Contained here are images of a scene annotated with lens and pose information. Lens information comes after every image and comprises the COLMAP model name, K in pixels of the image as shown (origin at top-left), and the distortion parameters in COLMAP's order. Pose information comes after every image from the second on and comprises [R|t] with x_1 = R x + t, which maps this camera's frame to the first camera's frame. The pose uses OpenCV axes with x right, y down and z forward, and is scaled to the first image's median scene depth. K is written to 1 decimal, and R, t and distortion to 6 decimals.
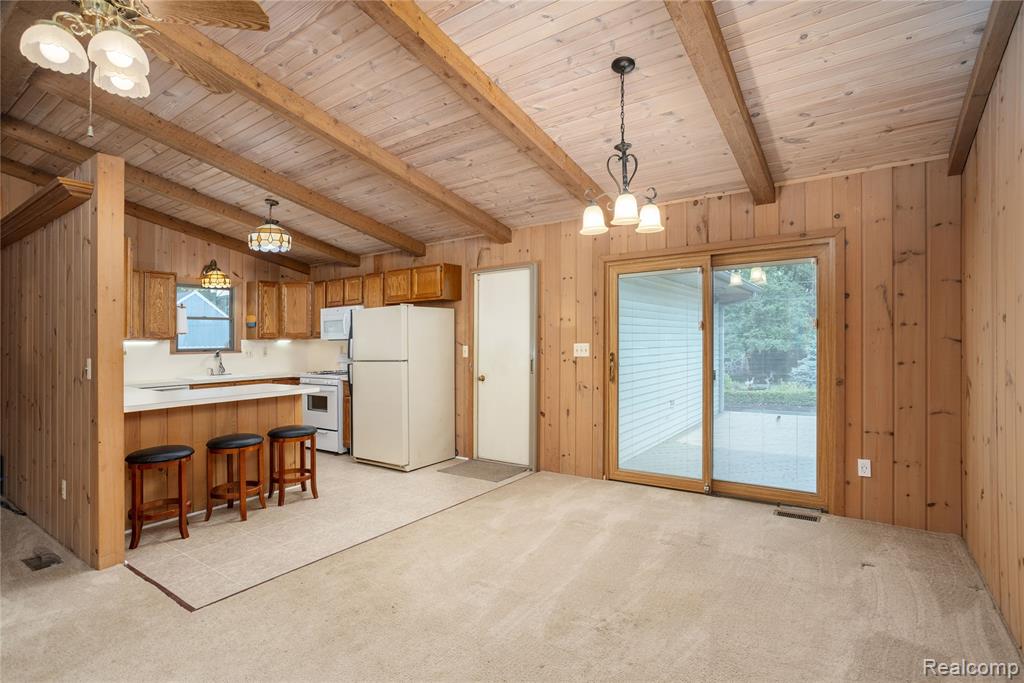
lens RADIAL K [[486.9, 0, 500.9], [0, 486.9, 339.5], [0, 0, 1]] dist [-0.028556, 0.009035]
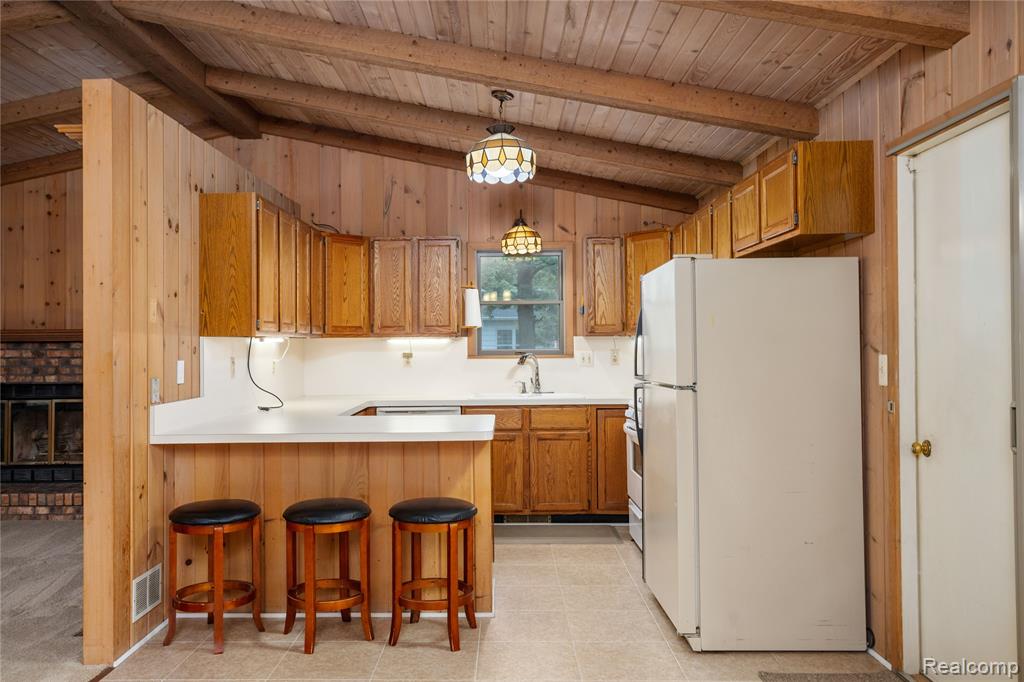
lens RADIAL K [[784.8, 0, 493.0], [0, 784.8, 328.1], [0, 0, 1]] dist [-0.008550, 0.001544]
pose [[0.581366, -0.006417, -0.813617, 0.227106], [0.003562, 0.999979, -0.005341, -0.005077], [0.813634, 0.000207, 0.581377, 0.394832]]
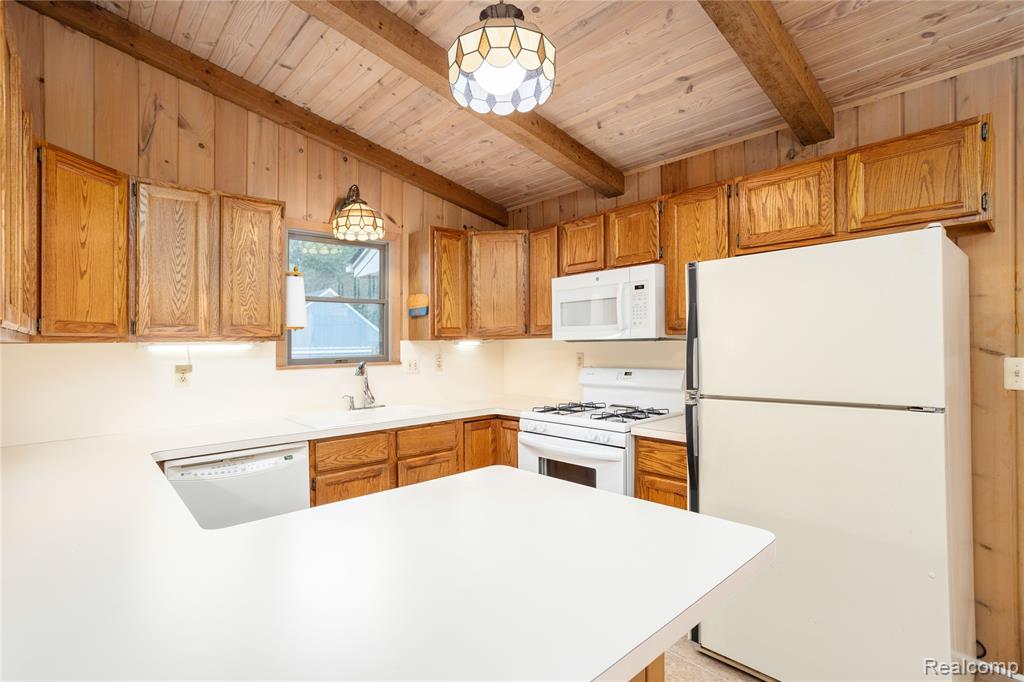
lens RADIAL K [[486.9, 0, 510.2], [0, 486.9, 341.7], [0, 0, 1]] dist [-0.028556, 0.009035]
pose [[0.979429, 0.000435, -0.201789, -0.348017], [0.000769, 0.999982, 0.005886, -0.001148], [0.201788, -0.005921, 0.979411, 0.557836]]
